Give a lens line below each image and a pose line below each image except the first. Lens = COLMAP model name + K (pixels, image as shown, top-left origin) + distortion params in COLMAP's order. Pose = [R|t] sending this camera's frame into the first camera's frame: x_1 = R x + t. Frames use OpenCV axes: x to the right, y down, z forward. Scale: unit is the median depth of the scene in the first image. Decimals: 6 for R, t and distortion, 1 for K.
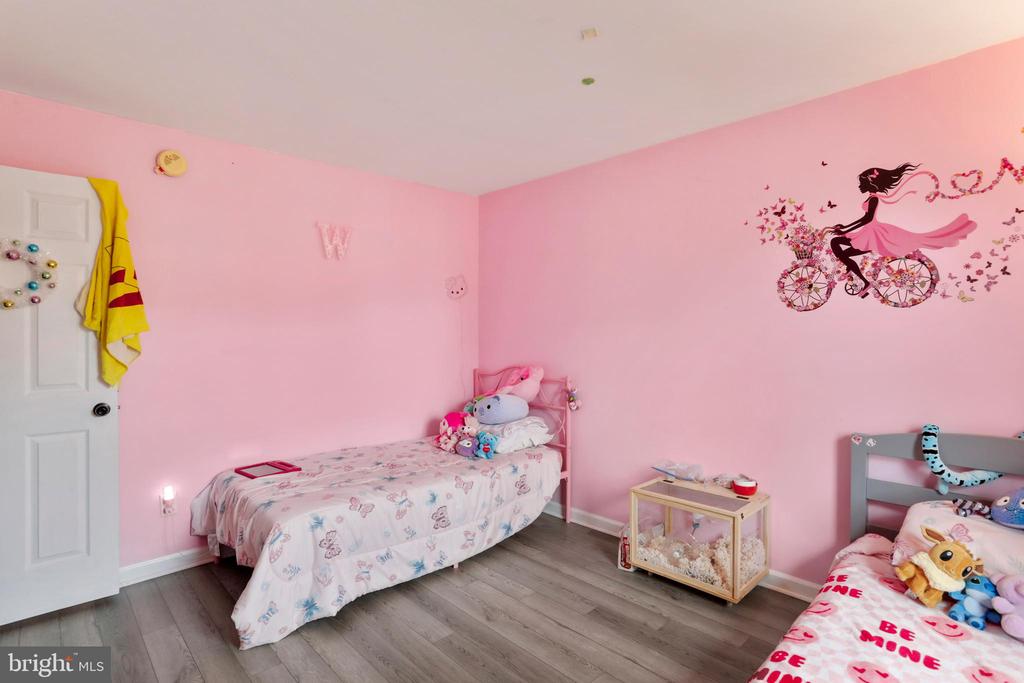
lens RADIAL K [[504.6, 0, 515.1], [0, 504.6, 336.1], [0, 0, 1]] dist [-0.052725, 0.027436]
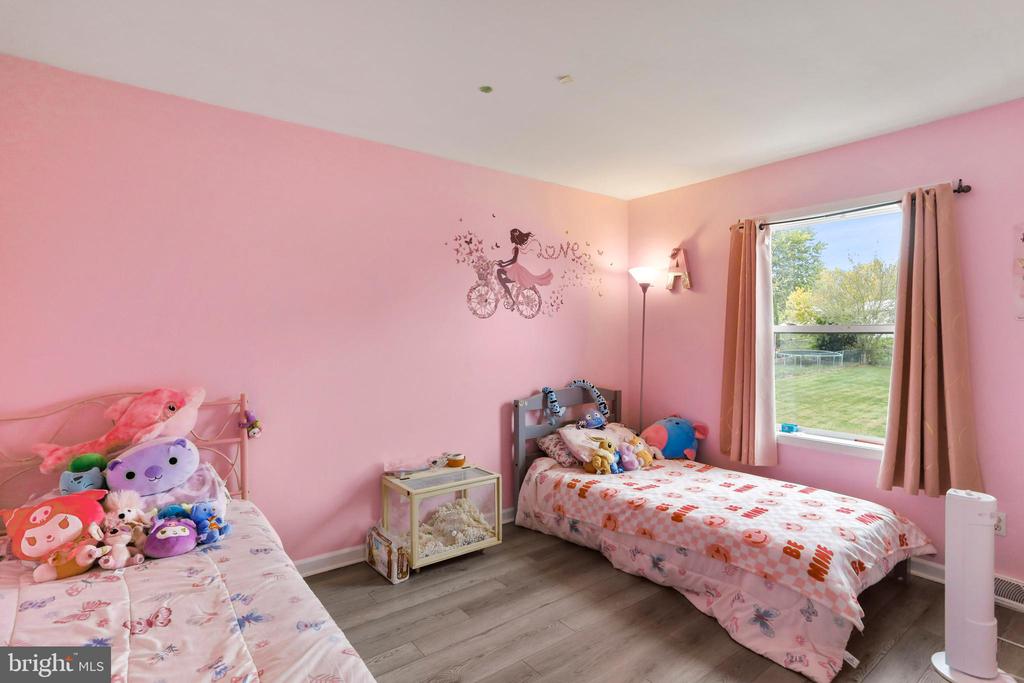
lens RADIAL K [[504.6, 0, 513.0], [0, 504.6, 338.8], [0, 0, 1]] dist [-0.052725, 0.027436]
pose [[0.127661, -0.005029, 0.991805, -0.816503], [0.011635, 0.999926, 0.003573, 0.002322], [-0.991750, 0.011084, 0.127710, 0.769949]]
